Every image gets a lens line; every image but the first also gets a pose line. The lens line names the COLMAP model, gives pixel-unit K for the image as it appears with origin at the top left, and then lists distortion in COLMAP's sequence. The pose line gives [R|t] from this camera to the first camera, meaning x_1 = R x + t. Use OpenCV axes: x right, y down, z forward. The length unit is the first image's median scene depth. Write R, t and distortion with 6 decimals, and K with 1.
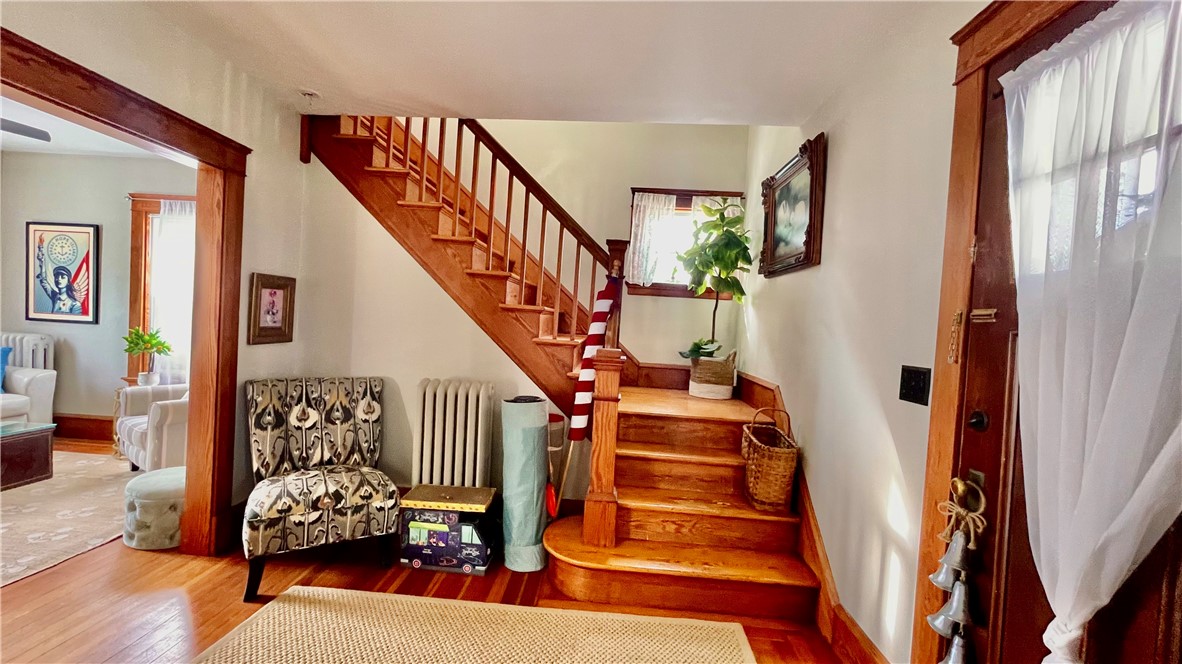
lens RADIAL K [[477.5, 0, 585.9], [0, 477.5, 337.0], [0, 0, 1]] dist [-0.016098, 0.006873]
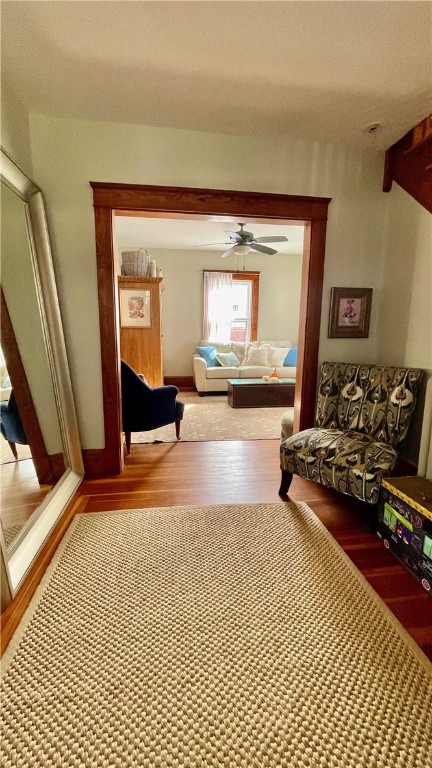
lens RADIAL K [[310.2, 0, 214.2], [0, 310.2, 380.6], [0, 0, 1]] dist [-0.016098, 0.006873]
pose [[0.190358, 0.106599, -0.975910, 0.174212], [-0.026636, 0.994282, 0.103411, 0.056771], [0.981353, 0.006310, 0.192109, 0.454453]]
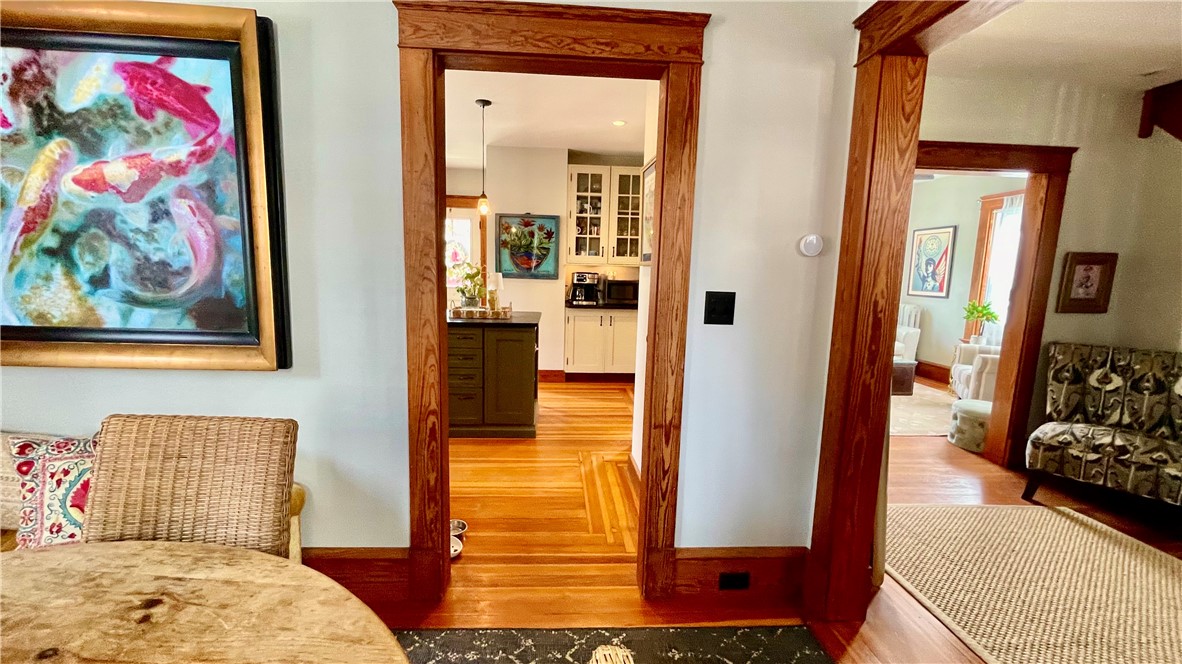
lens RADIAL K [[478.3, 0, 581.5], [0, 478.3, 337.1], [0, 0, 1]] dist [0.000684, -0.000868]
pose [[0.117170, 0.083917, -0.989560, 0.351234], [-0.046313, 0.995801, 0.078963, 0.037526], [0.992031, 0.036577, 0.120564, -0.339835]]
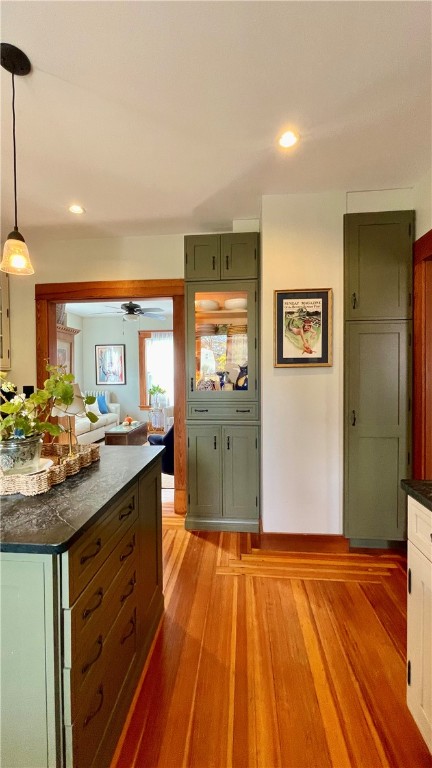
lens RADIAL K [[310.2, 0, 214.2], [0, 310.2, 380.6], [0, 0, 1]] dist [-0.016098, 0.006873]
pose [[0.997765, -0.061119, -0.027009, -0.841712], [0.060946, 0.998115, -0.007199, -0.015346], [0.027399, 0.005537, 0.999609, -0.935914]]
